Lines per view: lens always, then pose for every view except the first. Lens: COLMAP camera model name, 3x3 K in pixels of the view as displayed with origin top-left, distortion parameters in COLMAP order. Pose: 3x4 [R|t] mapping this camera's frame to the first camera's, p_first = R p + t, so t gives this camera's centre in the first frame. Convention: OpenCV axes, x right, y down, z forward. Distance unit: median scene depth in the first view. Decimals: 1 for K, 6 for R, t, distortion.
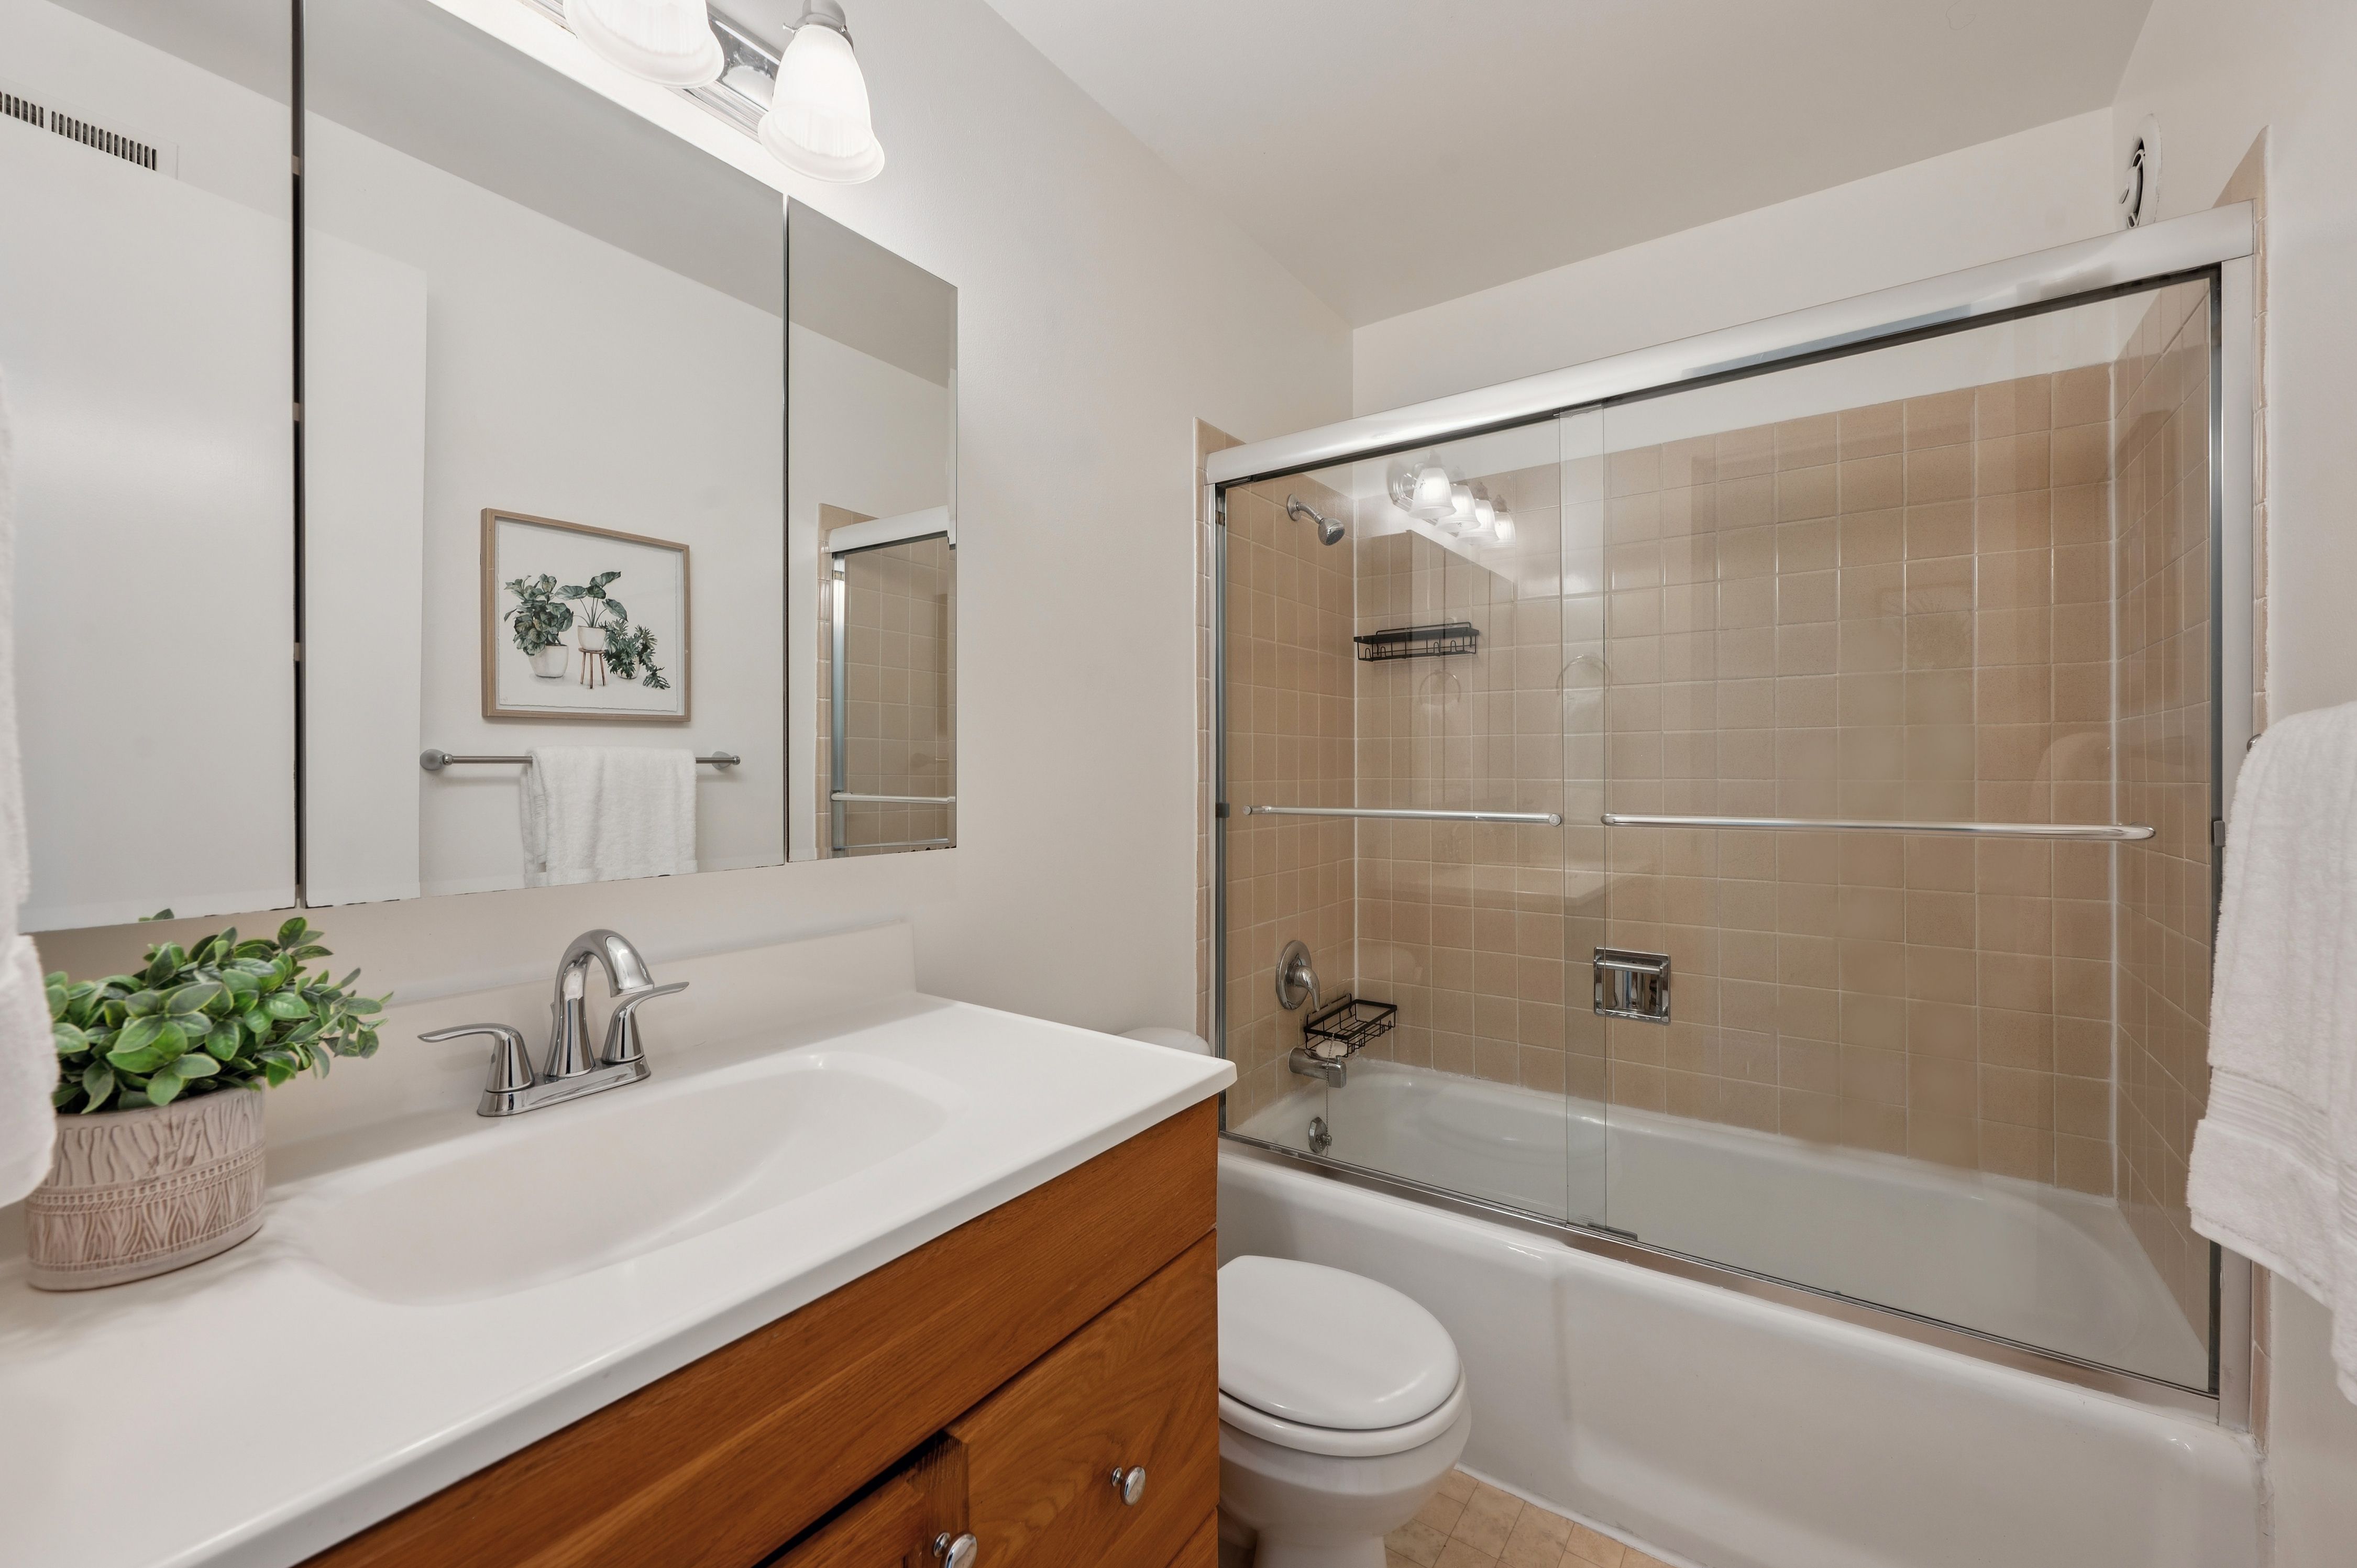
lens RADIAL K [[944.1, 0, 1184.5], [0, 944.1, 773.8], [0, 0, 1]] dist [-0.001099, 0.000424]
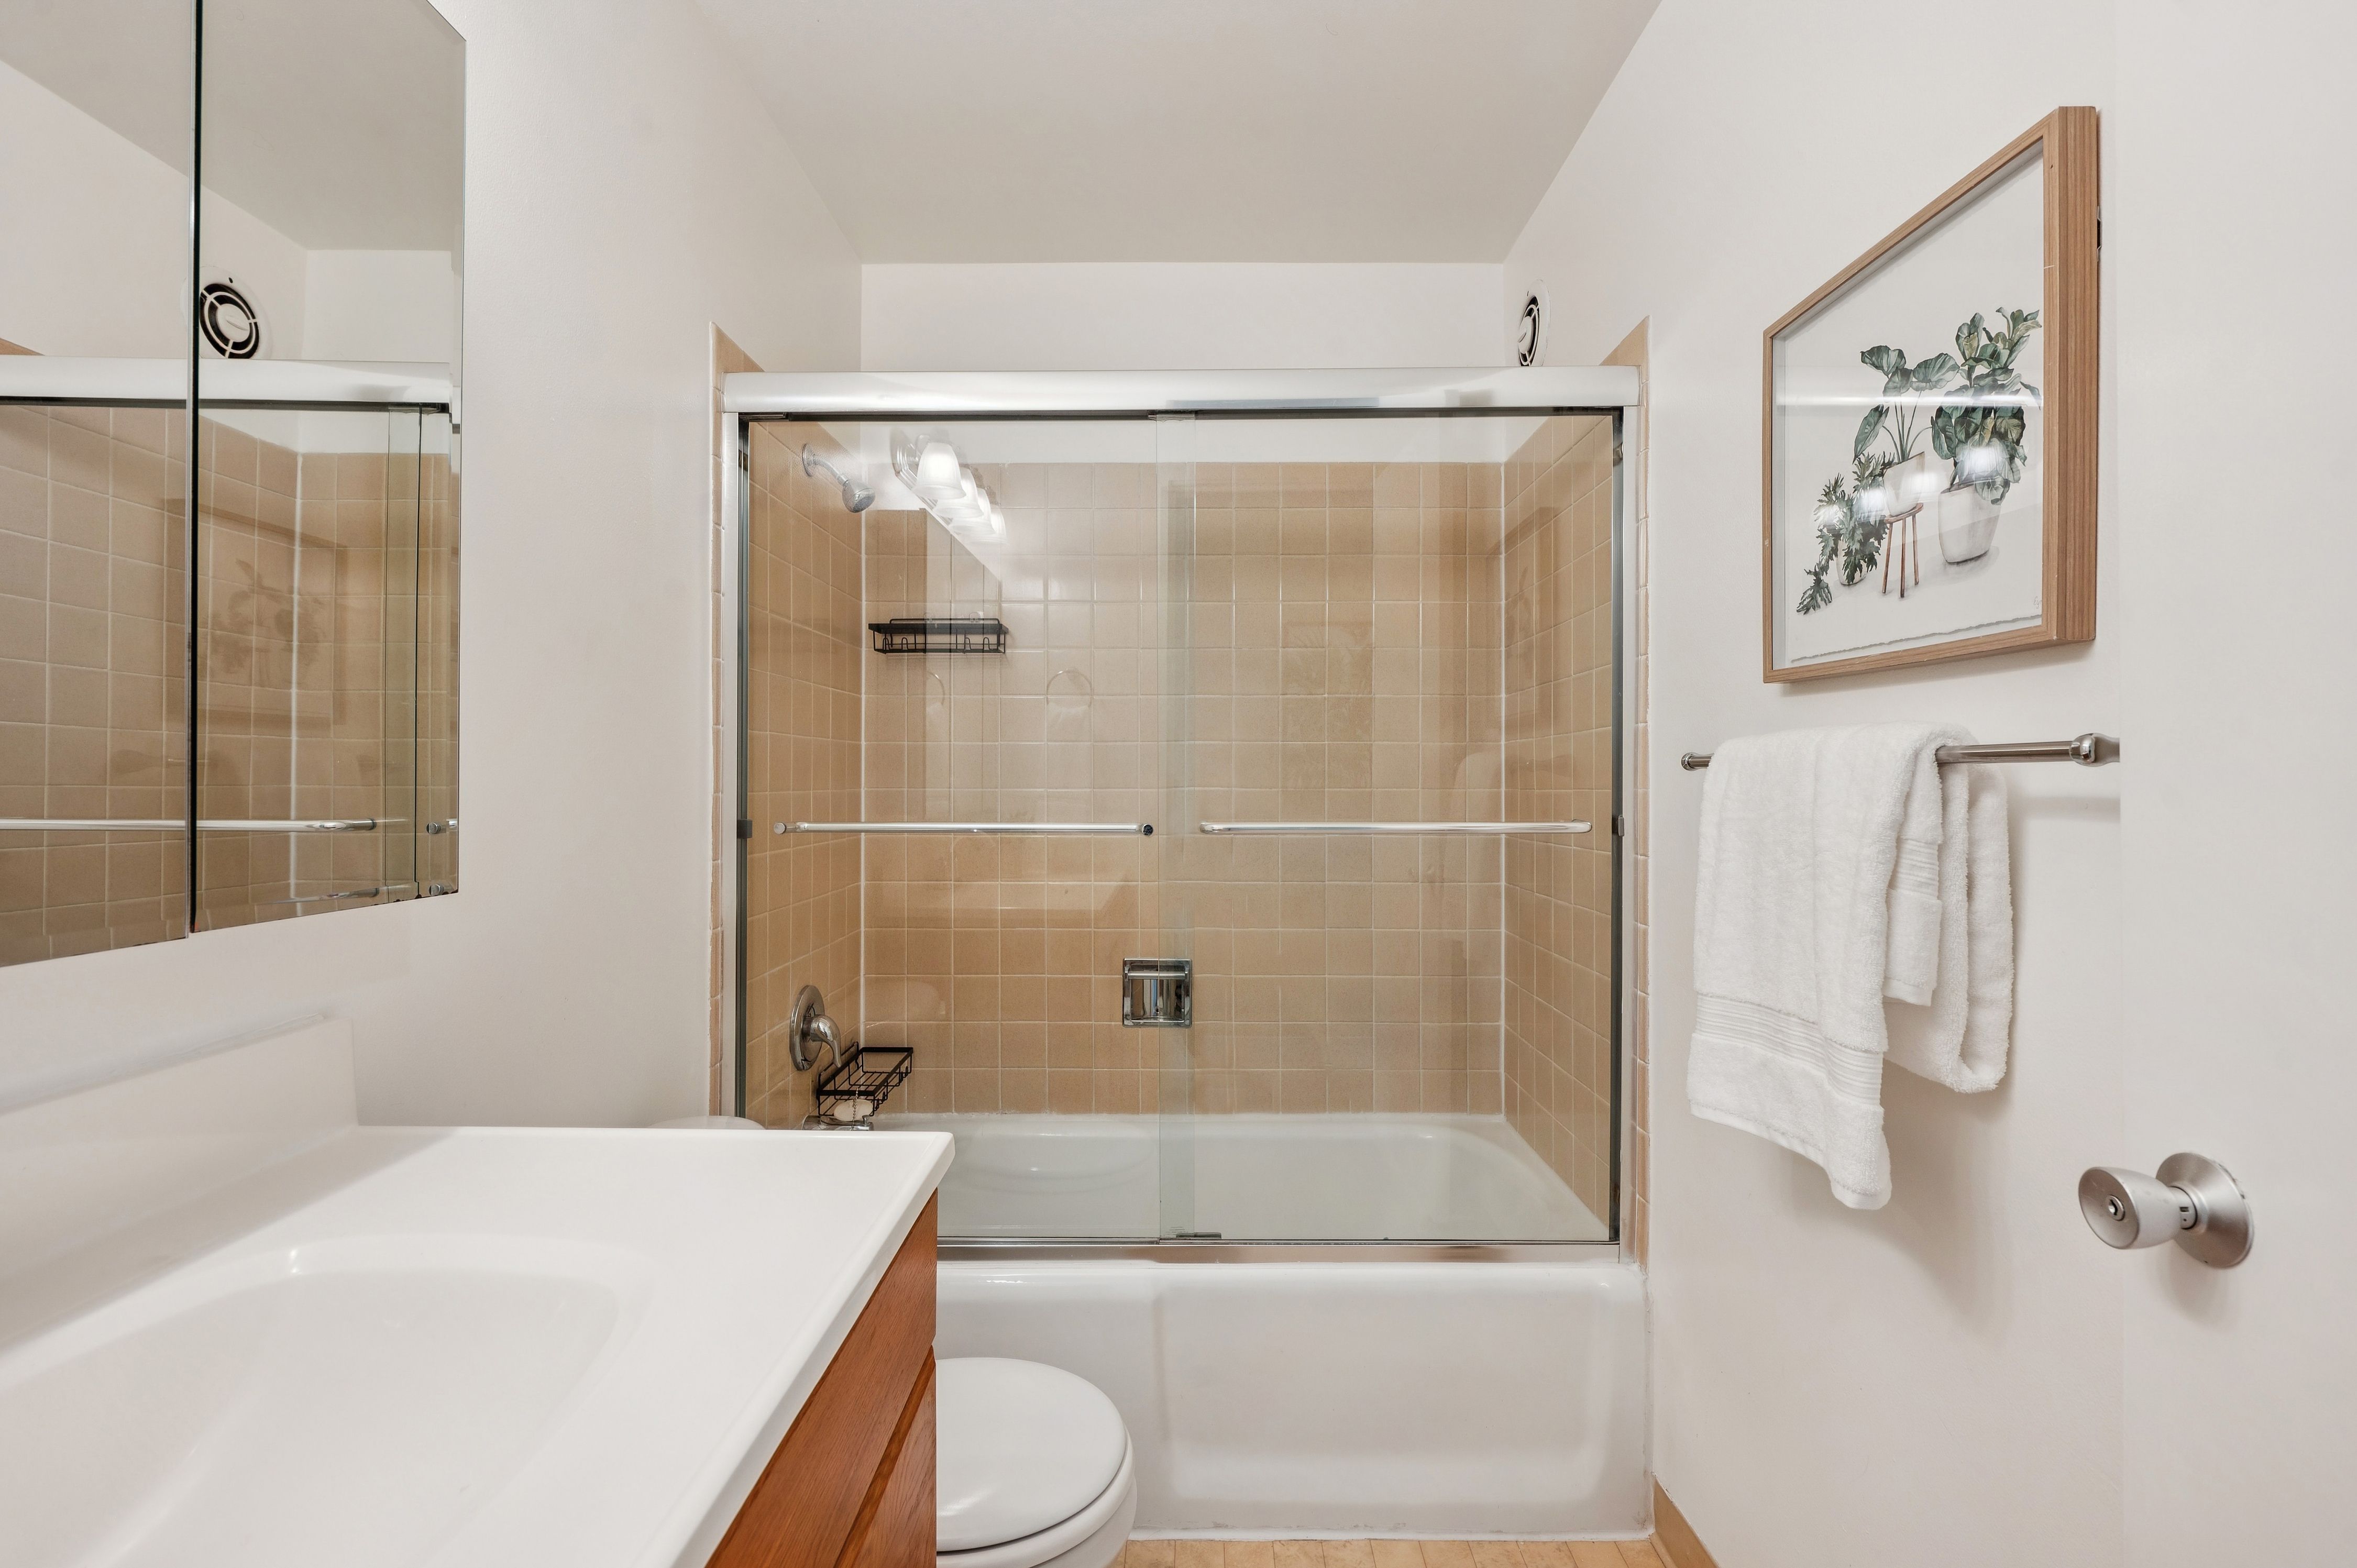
lens RADIAL K [[1040.9, 0, 1178.5], [0, 1040.9, 784.0], [0, 0, 1]] dist [-0.001191, 0.000181]
pose [[0.817042, 0.001254, 0.576577, -0.149842], [0.000249, 0.999997, -0.002528, 0.003121], [-0.576578, 0.002210, 0.817039, 0.075249]]
